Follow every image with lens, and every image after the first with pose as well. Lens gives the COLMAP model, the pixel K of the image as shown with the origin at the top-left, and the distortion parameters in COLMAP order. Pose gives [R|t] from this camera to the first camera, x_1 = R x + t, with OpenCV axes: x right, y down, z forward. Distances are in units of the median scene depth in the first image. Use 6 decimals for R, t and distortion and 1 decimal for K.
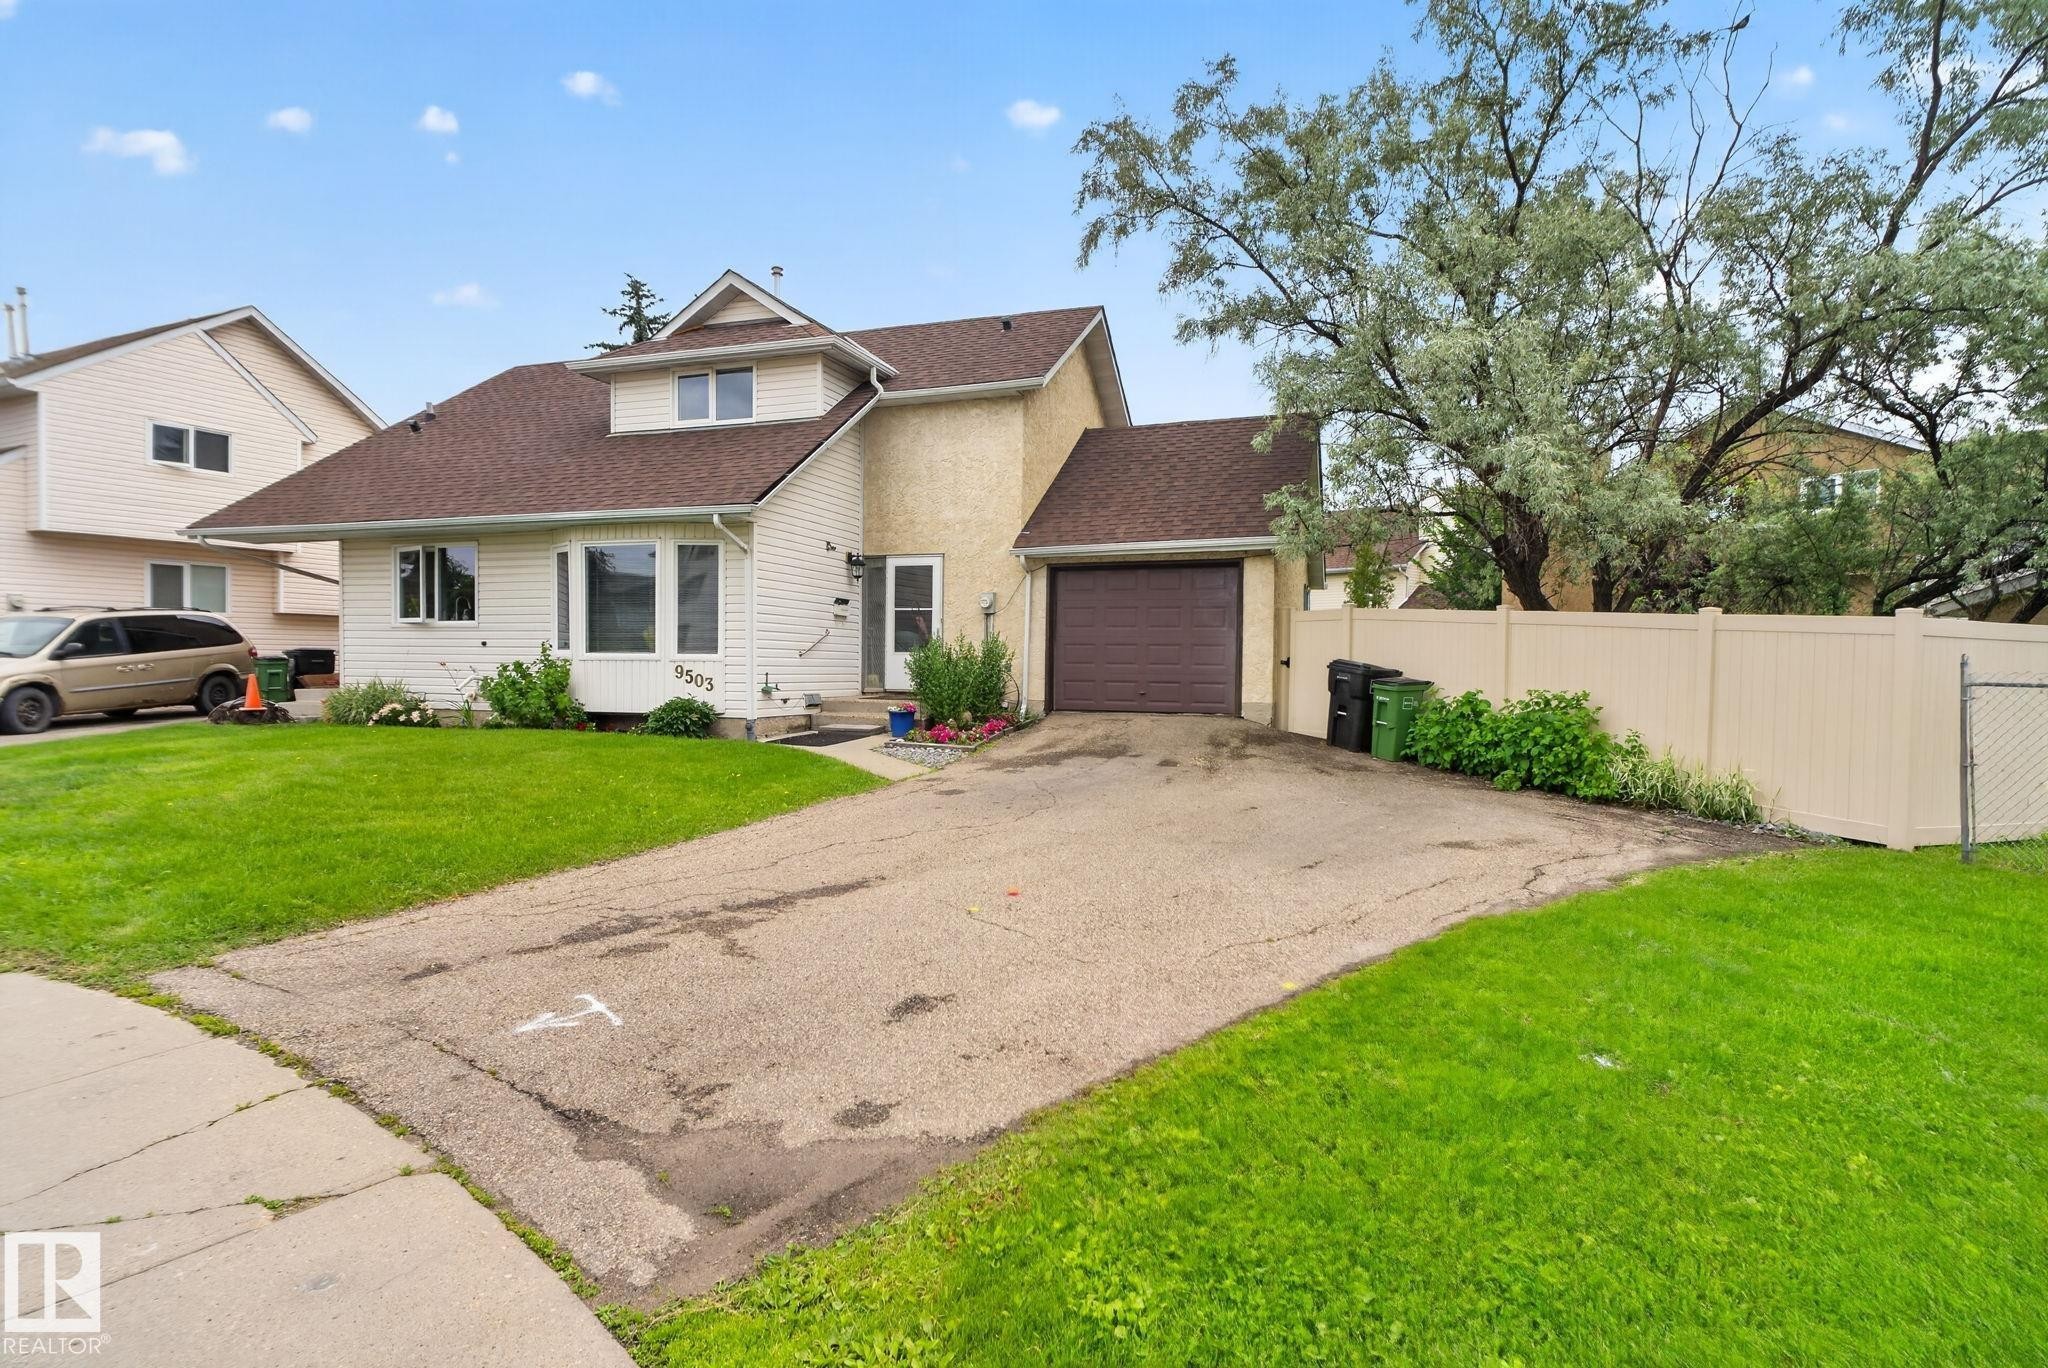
lens RADIAL K [[1057.8, 0, 1031.7], [0, 1057.8, 673.4], [0, 0, 1]] dist [0.003512, 0.000470]
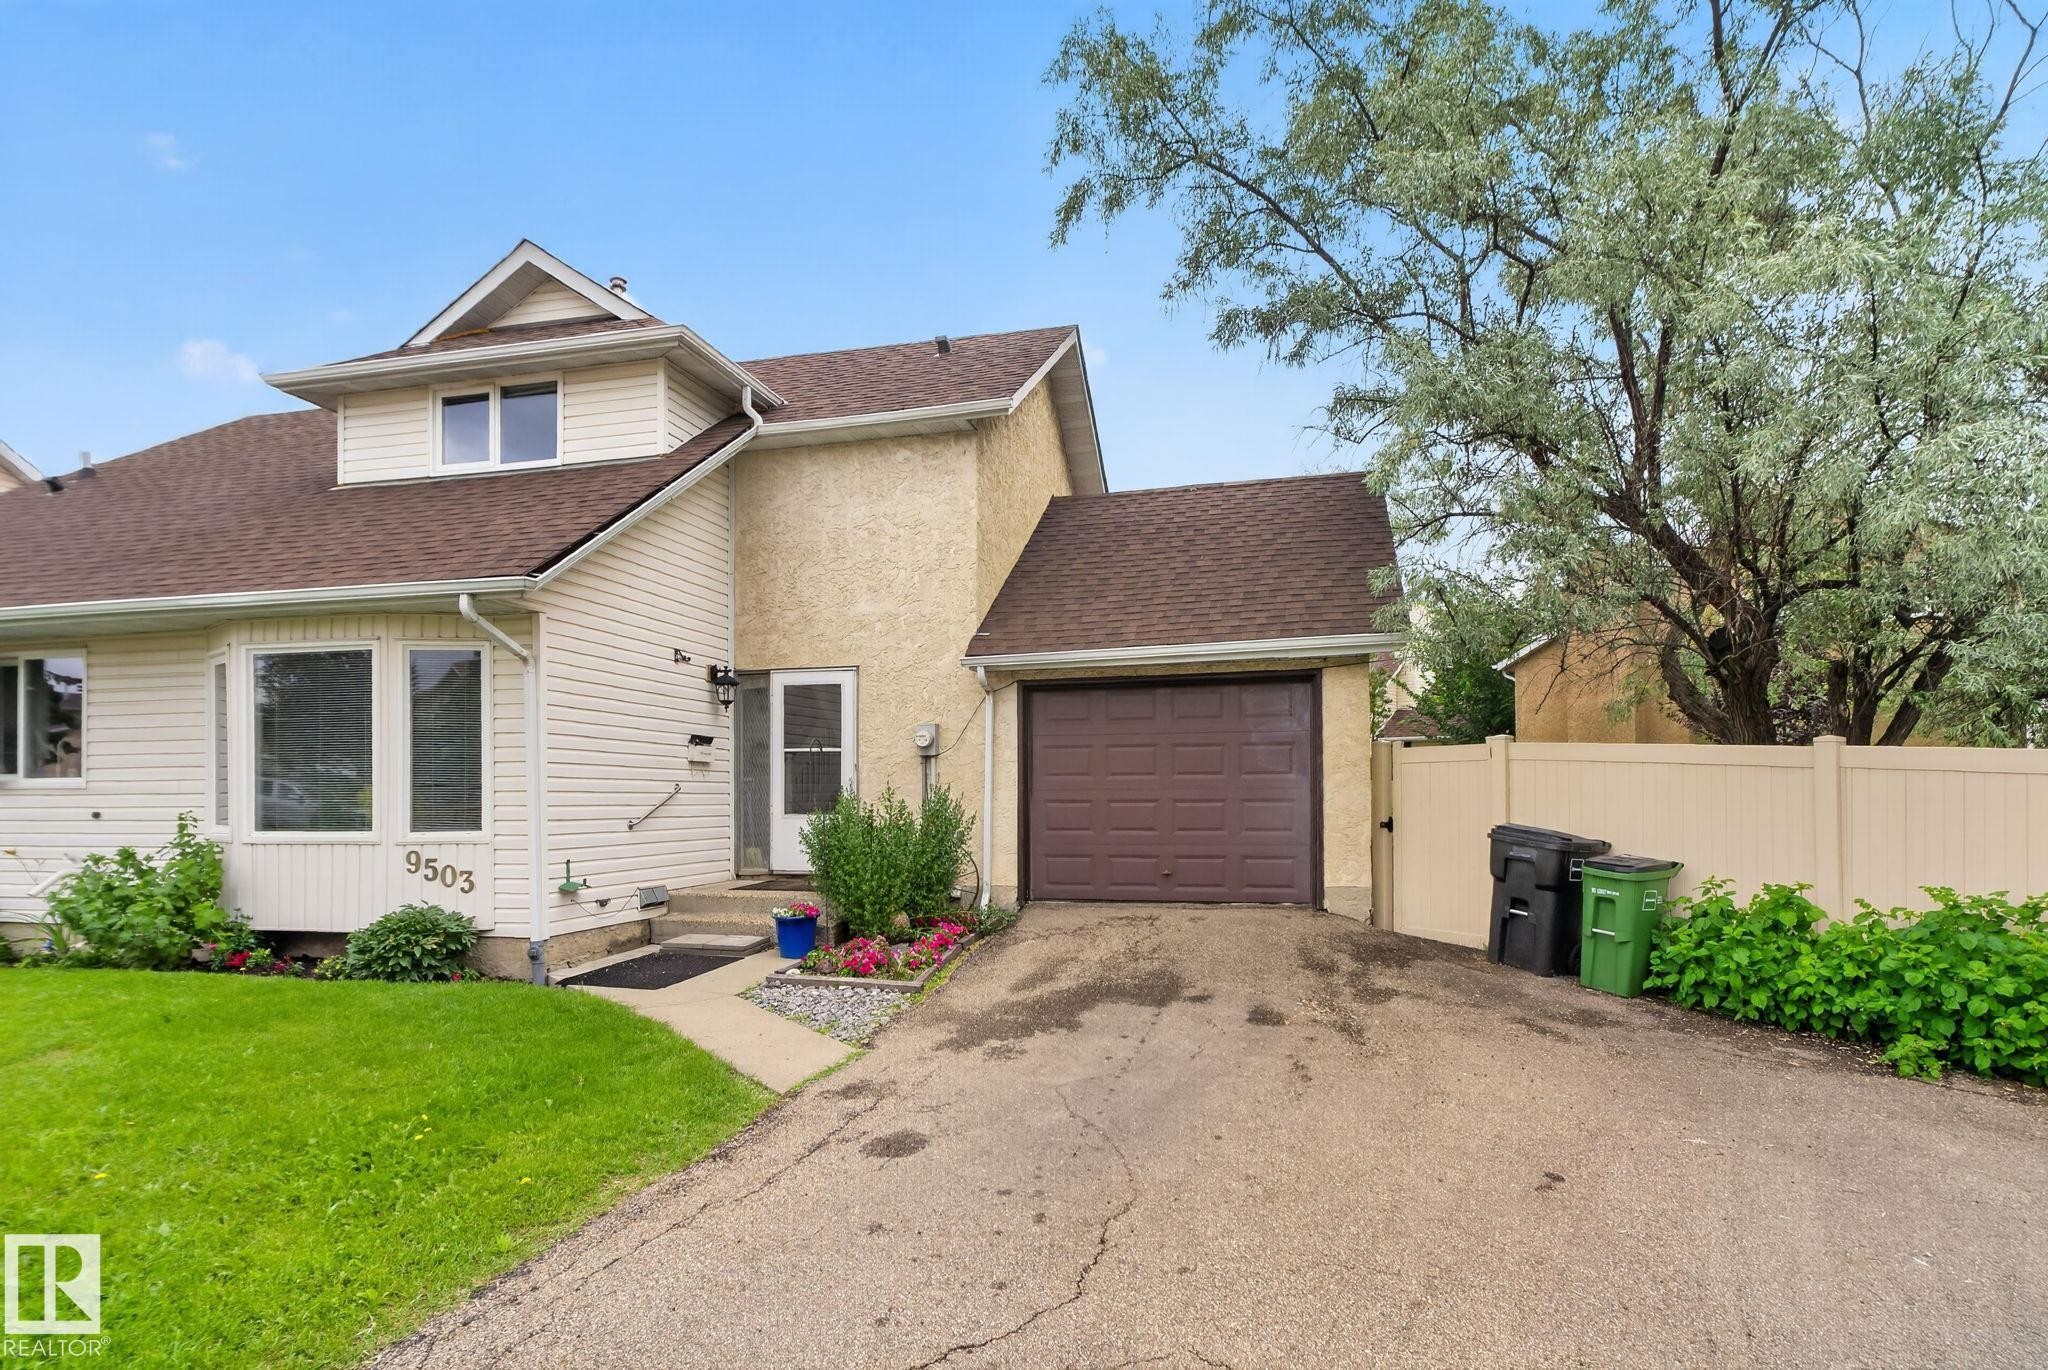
lens RADIAL K [[1061.7, 0, 1055.1], [0, 1061.7, 767.6], [0, 0, 1]] dist [-0.000852, 0.000235]
pose [[0.993510, -0.014405, 0.112826, -0.038468], [0.018063, 0.999341, -0.031472, -0.027656], [-0.112298, 0.033306, 0.993116, 0.342871]]
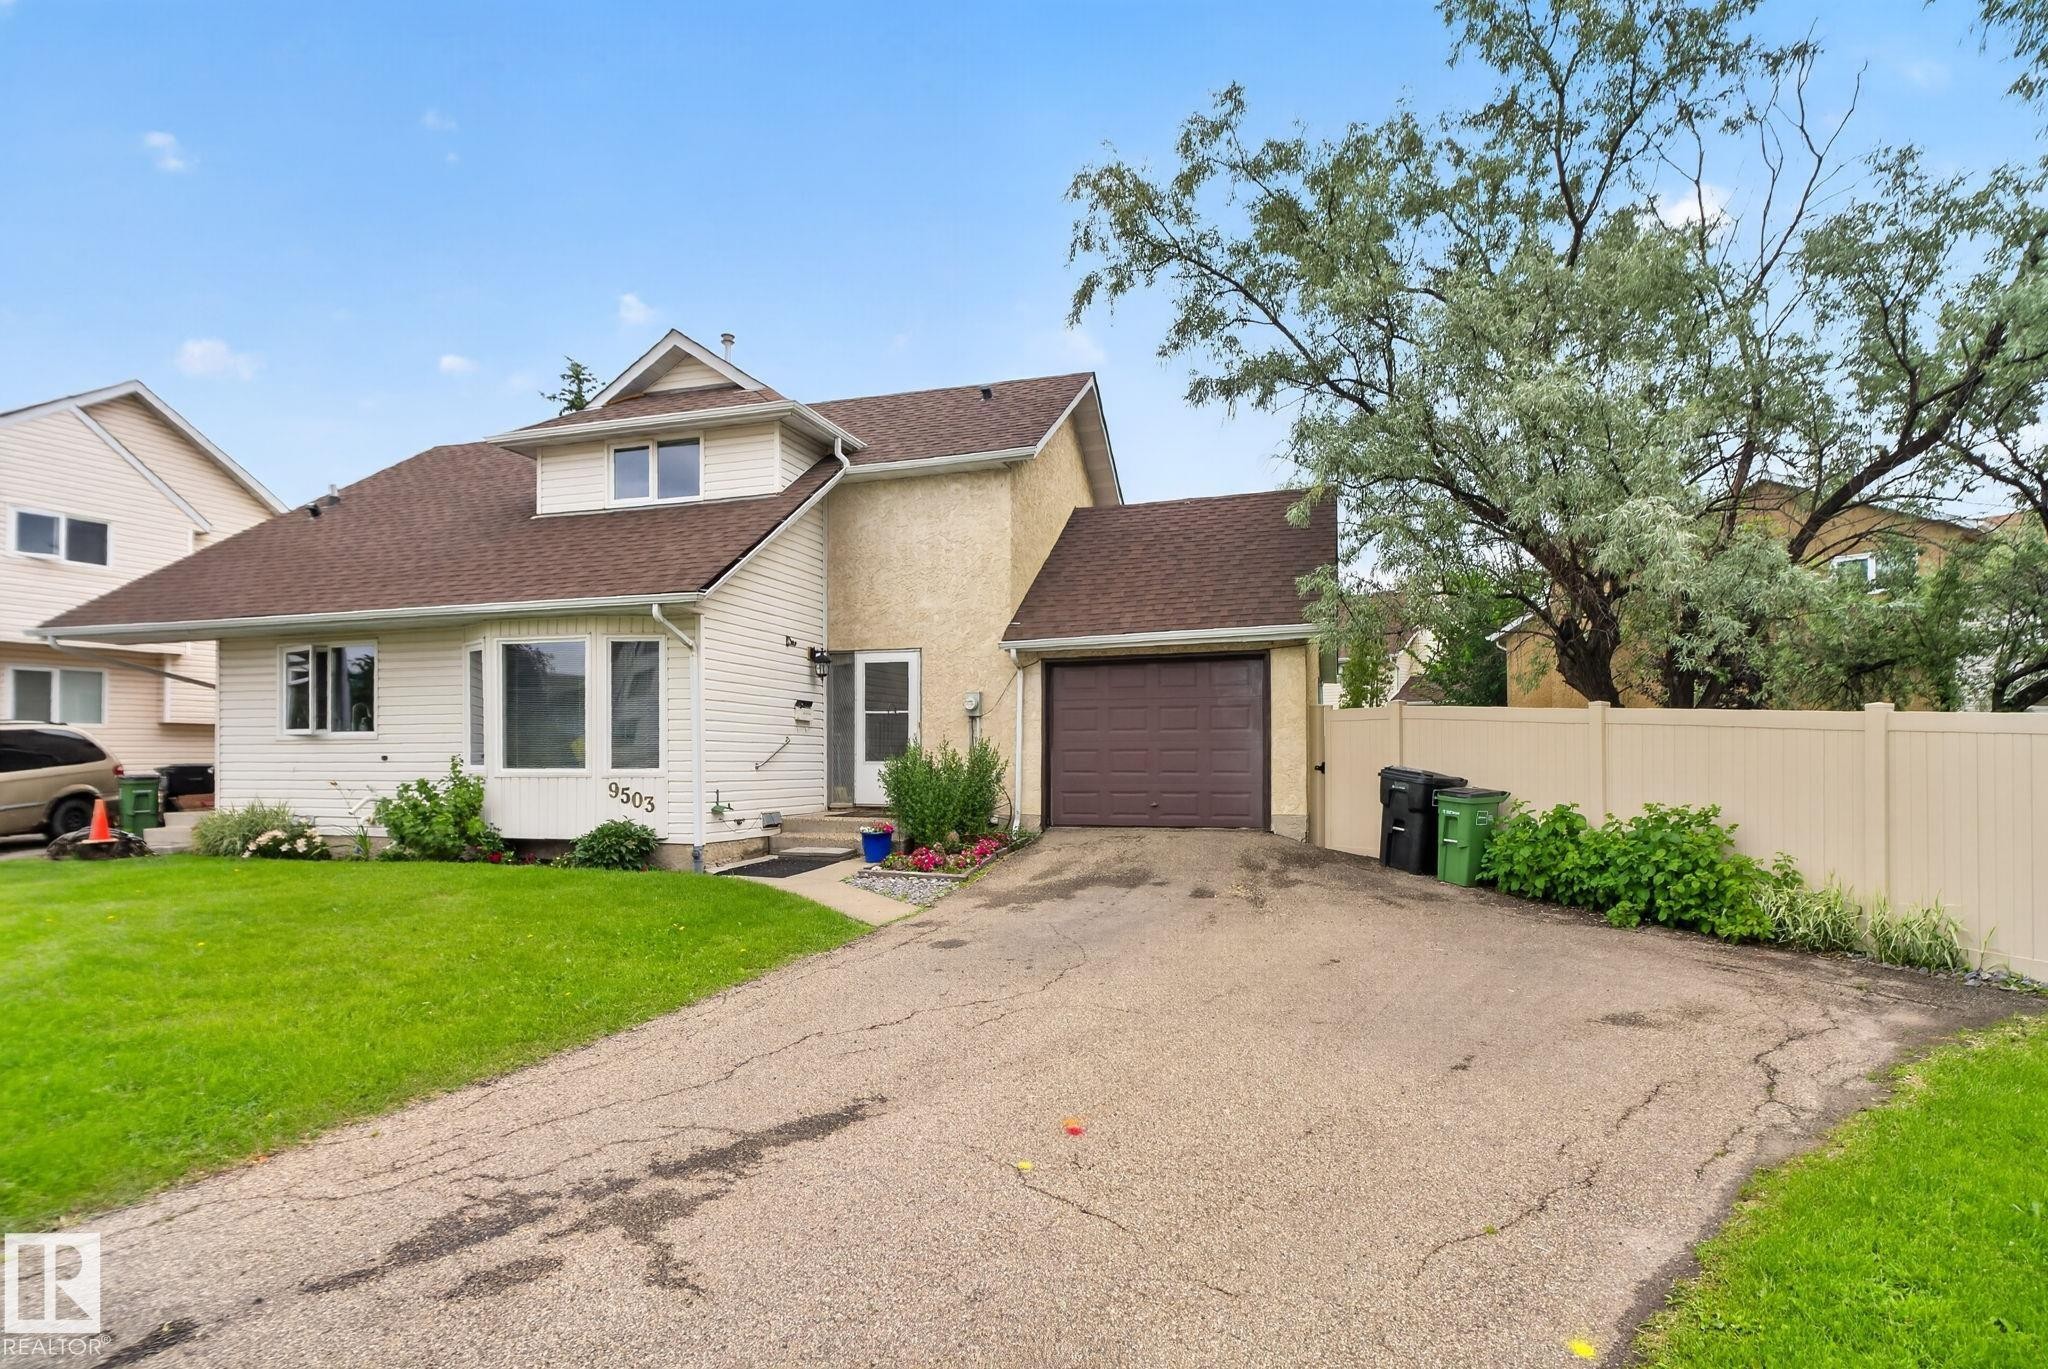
lens RADIAL K [[1067.9, 0, 1026.0], [0, 1067.9, 731.2], [0, 0, 1]] dist [-0.000663, -0.000044]
pose [[0.999276, -0.013113, 0.035727, -0.030604], [0.014343, 0.999306, -0.034375, -0.013540], [-0.035251, 0.034862, 0.998770, 0.124049]]
